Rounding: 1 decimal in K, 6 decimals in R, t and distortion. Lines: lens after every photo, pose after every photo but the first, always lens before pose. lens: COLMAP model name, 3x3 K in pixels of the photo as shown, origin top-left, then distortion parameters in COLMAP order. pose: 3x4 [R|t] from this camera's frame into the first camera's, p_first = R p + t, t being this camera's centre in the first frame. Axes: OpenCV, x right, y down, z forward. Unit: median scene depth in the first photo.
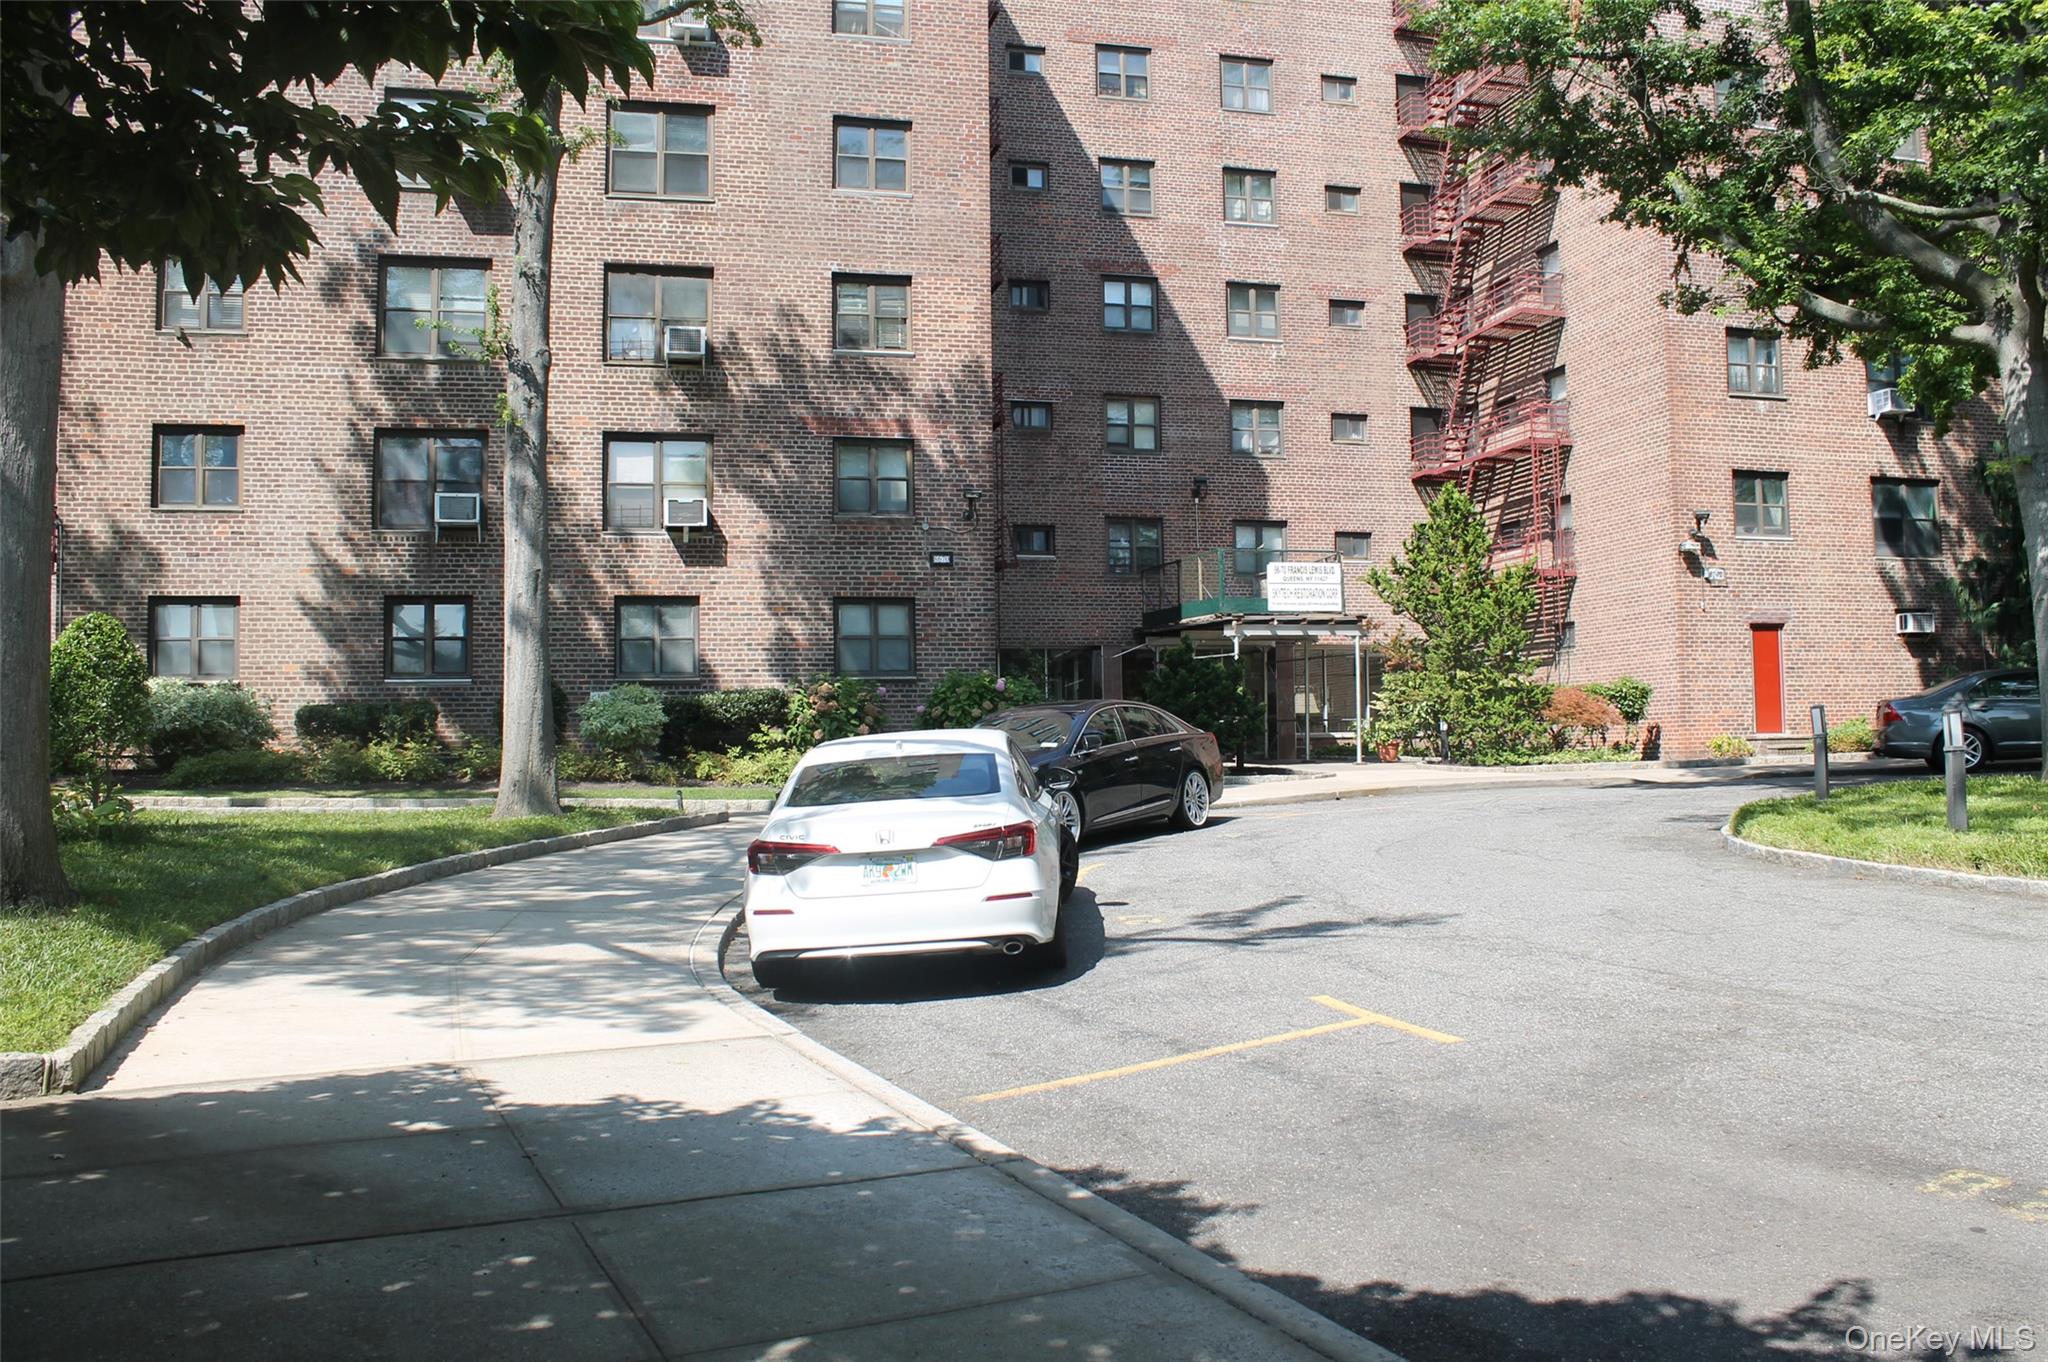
lens RADIAL K [[1680.1, 0, 1024.0], [0, 1680.1, 681.0], [0, 0, 1]] dist [-0.166417, 0.116397]
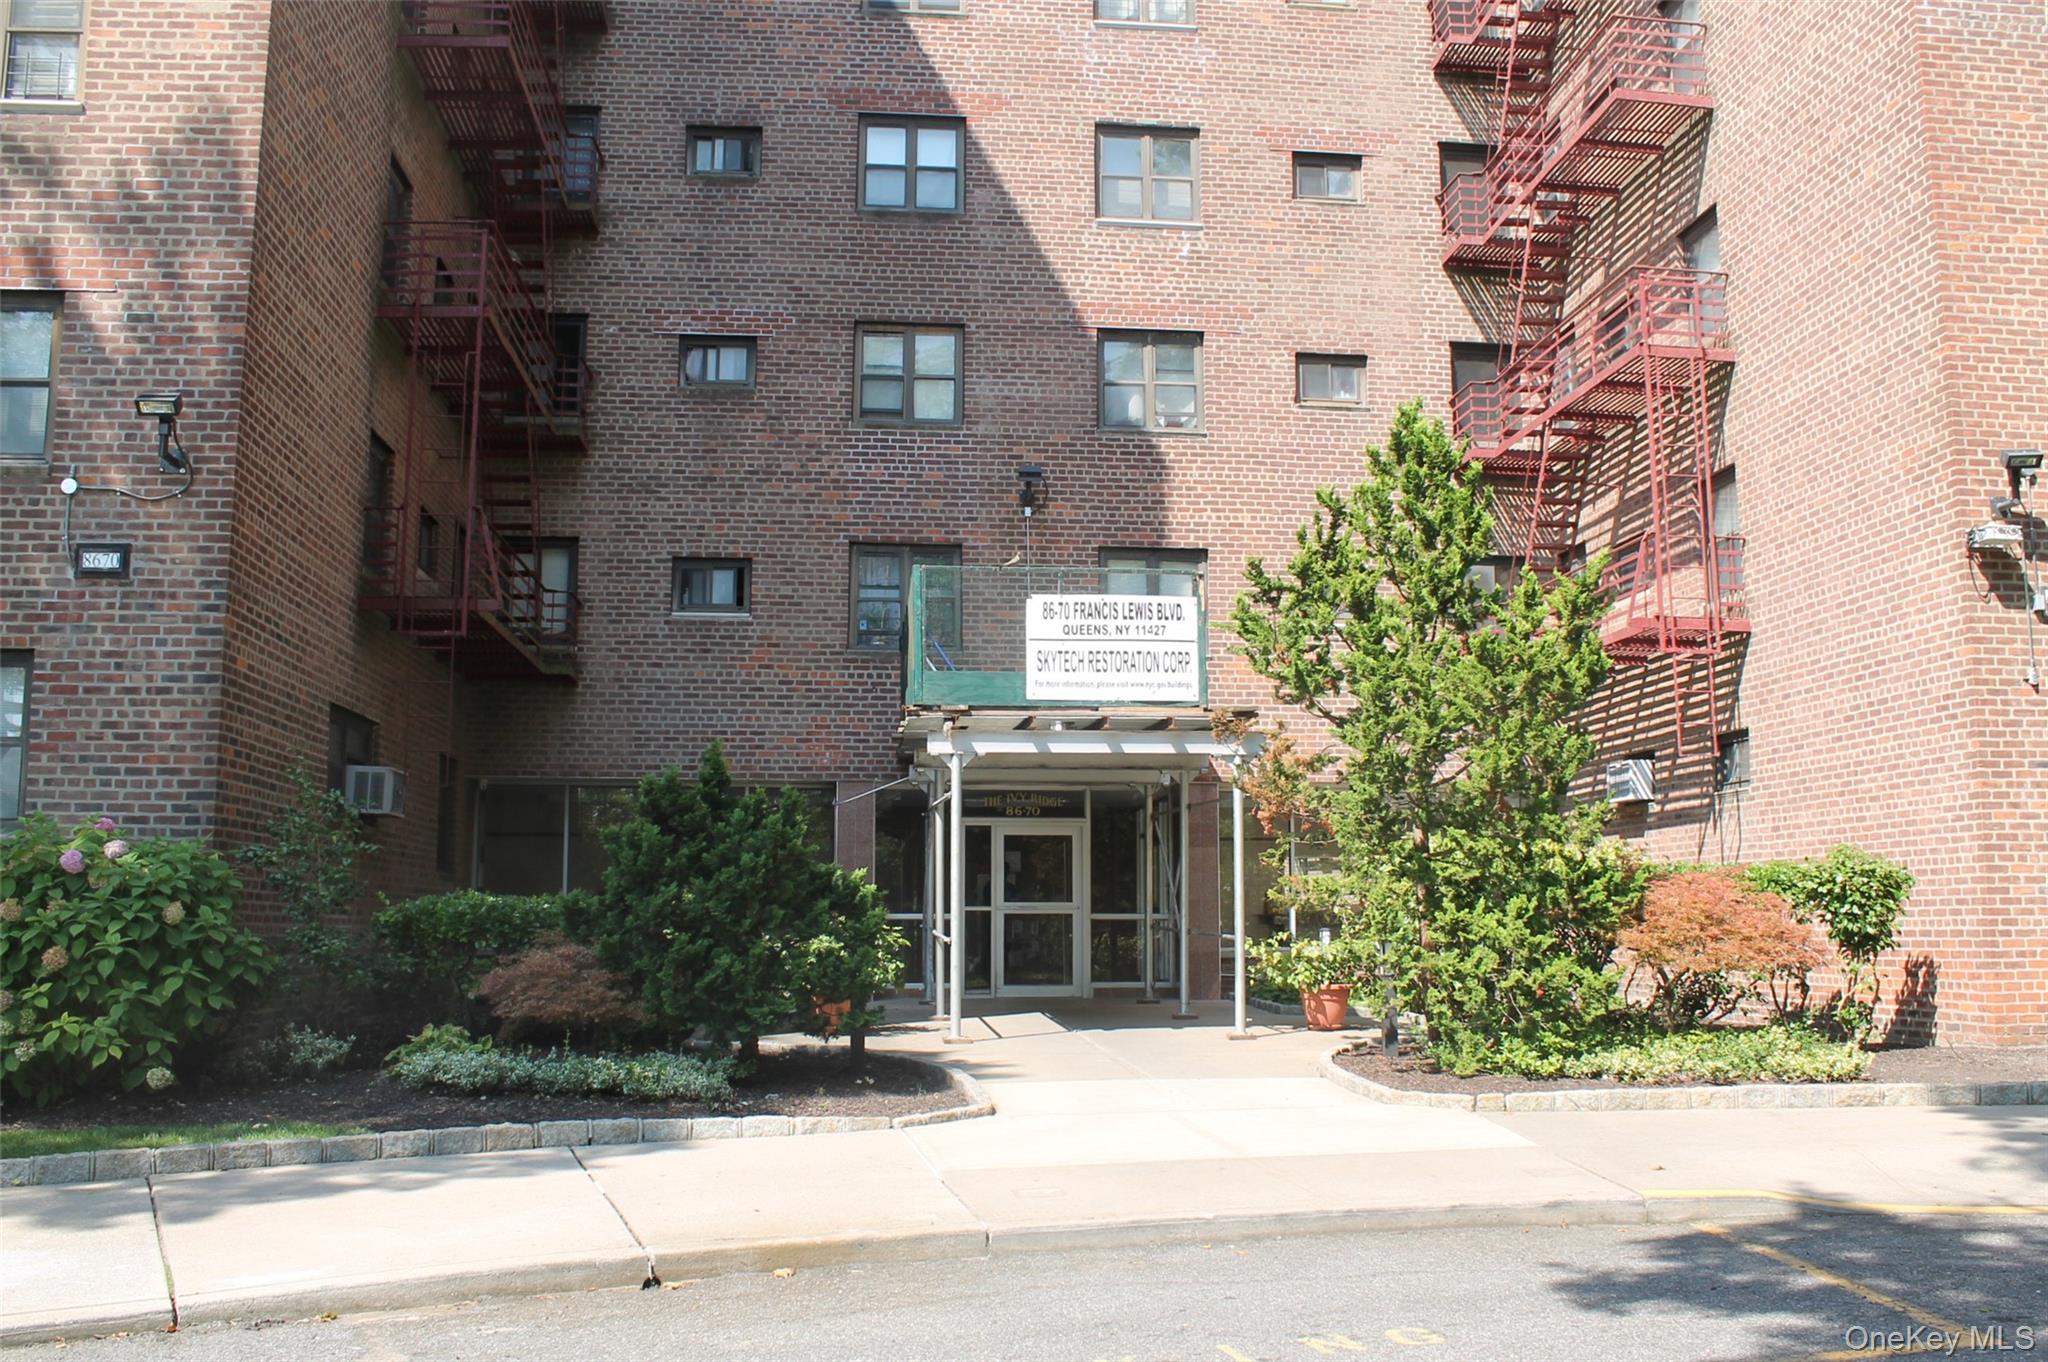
lens RADIAL K [[1807.8, 0, 1024.0], [0, 1807.8, 681.0], [0, 0, 1]] dist [-0.181058, 0.176475]
pose [[0.990787, -0.003522, -0.135381, 0.182605], [-0.008300, 0.996203, -0.086659, -0.003599], [0.135172, 0.086984, 0.986997, 0.440143]]
